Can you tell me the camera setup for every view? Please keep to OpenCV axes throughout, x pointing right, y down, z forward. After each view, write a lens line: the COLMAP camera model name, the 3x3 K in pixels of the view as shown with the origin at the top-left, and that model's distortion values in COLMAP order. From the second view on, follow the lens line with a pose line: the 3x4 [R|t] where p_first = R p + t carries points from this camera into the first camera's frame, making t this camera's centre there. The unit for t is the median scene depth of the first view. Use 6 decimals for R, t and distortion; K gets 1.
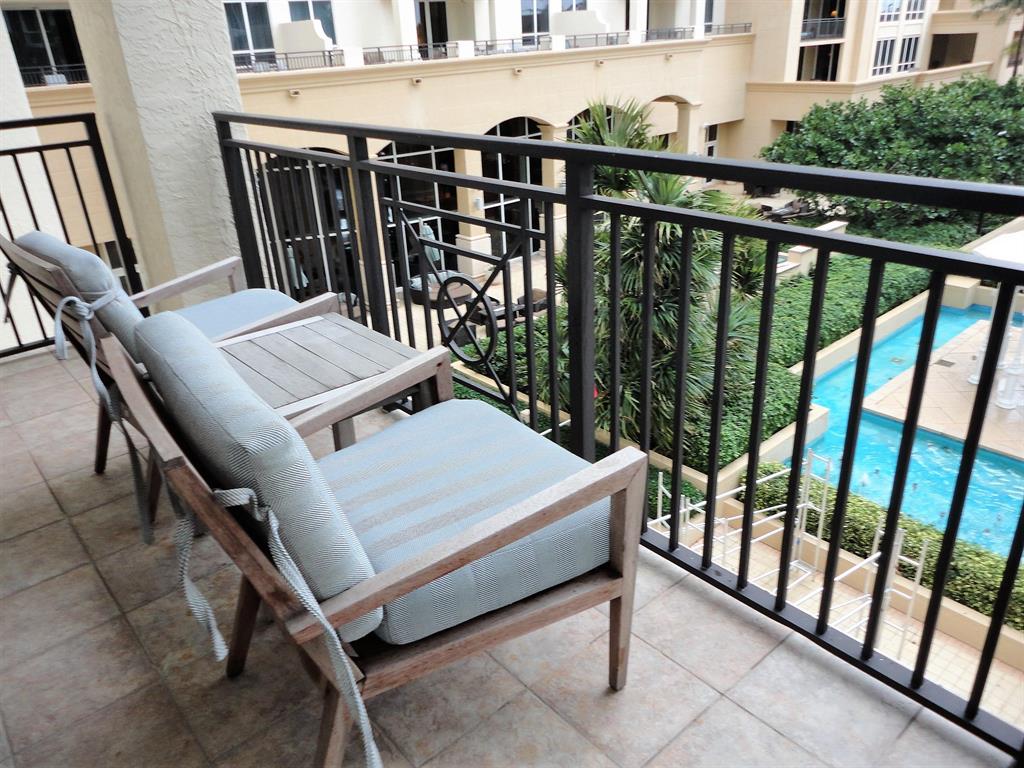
lens RADIAL K [[746.0, 0, 512.0], [0, 746.0, 384.0], [0, 0, 1]] dist [-0.002387, 0.001220]
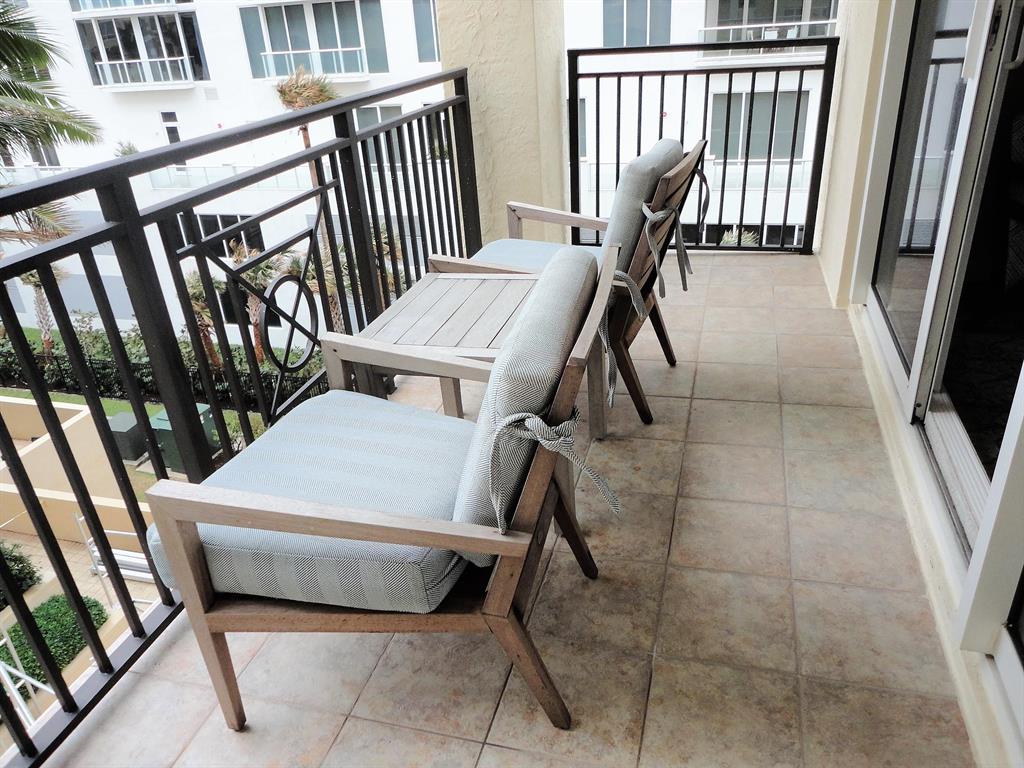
lens RADIAL K [[746.0, 0, 512.0], [0, 746.0, 384.0], [0, 0, 1]] dist [-0.002387, 0.001220]
pose [[-0.538767, -0.306416, 0.784754, -0.972117], [0.437560, 0.694232, 0.571475, -0.446183], [-0.719910, 0.651269, -0.239954, 1.069320]]
